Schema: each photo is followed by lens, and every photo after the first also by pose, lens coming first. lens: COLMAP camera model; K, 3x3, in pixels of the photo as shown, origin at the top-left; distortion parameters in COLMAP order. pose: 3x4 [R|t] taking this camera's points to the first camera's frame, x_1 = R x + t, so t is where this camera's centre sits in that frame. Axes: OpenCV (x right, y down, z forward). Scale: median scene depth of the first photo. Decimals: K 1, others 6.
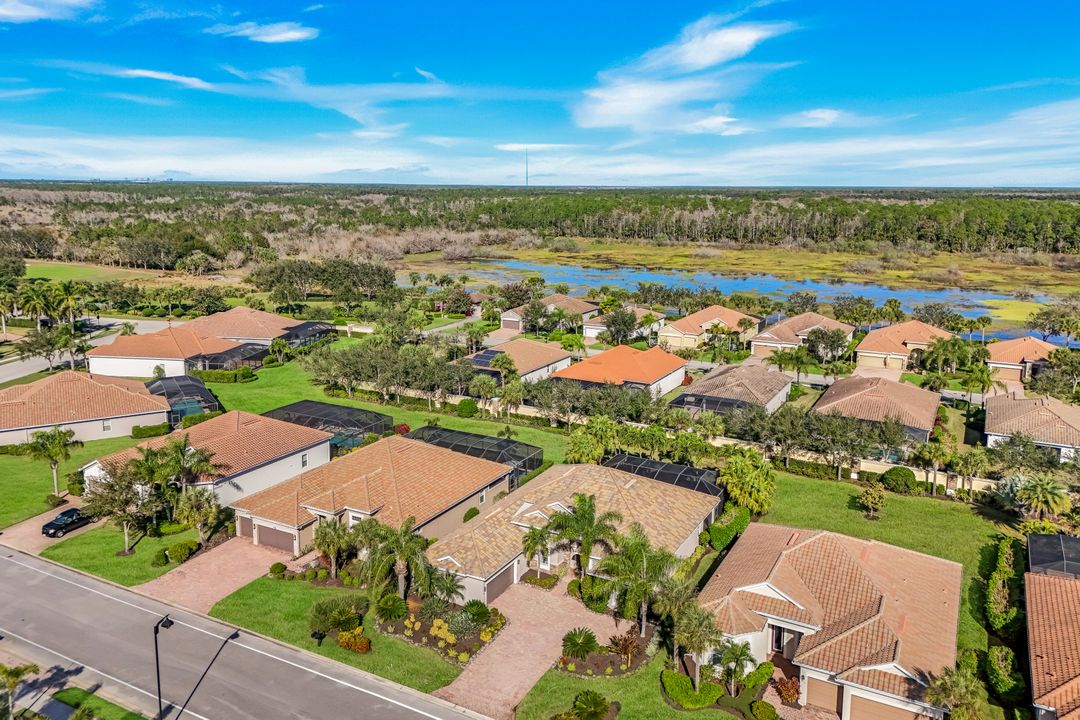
lens RADIAL K [[811.7, 0, 542.8], [0, 811.7, 304.0], [0, 0, 1]] dist [0.110268, -0.142956]
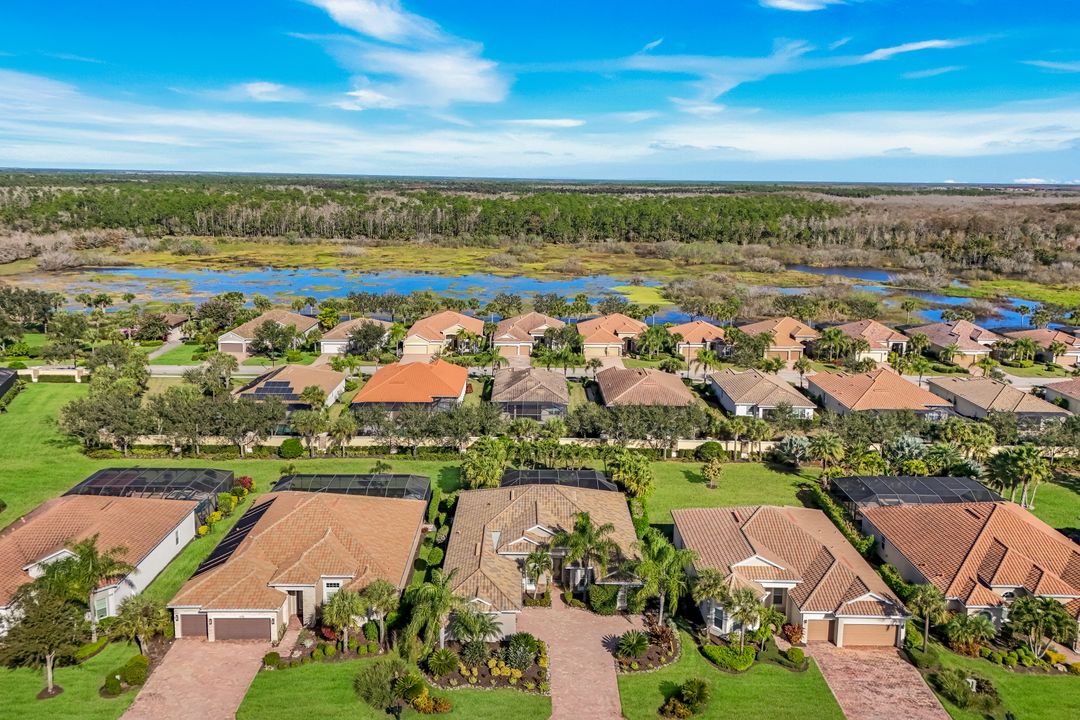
lens RADIAL K [[811.7, 0, 542.8], [0, 811.7, 304.0], [0, 0, 1]] dist [0.110268, -0.142956]
pose [[0.871453, -0.068032, 0.485738, -0.281559], [0.060603, 0.997680, 0.031006, -0.048600], [-0.486721, 0.002417, 0.873554, 0.029471]]
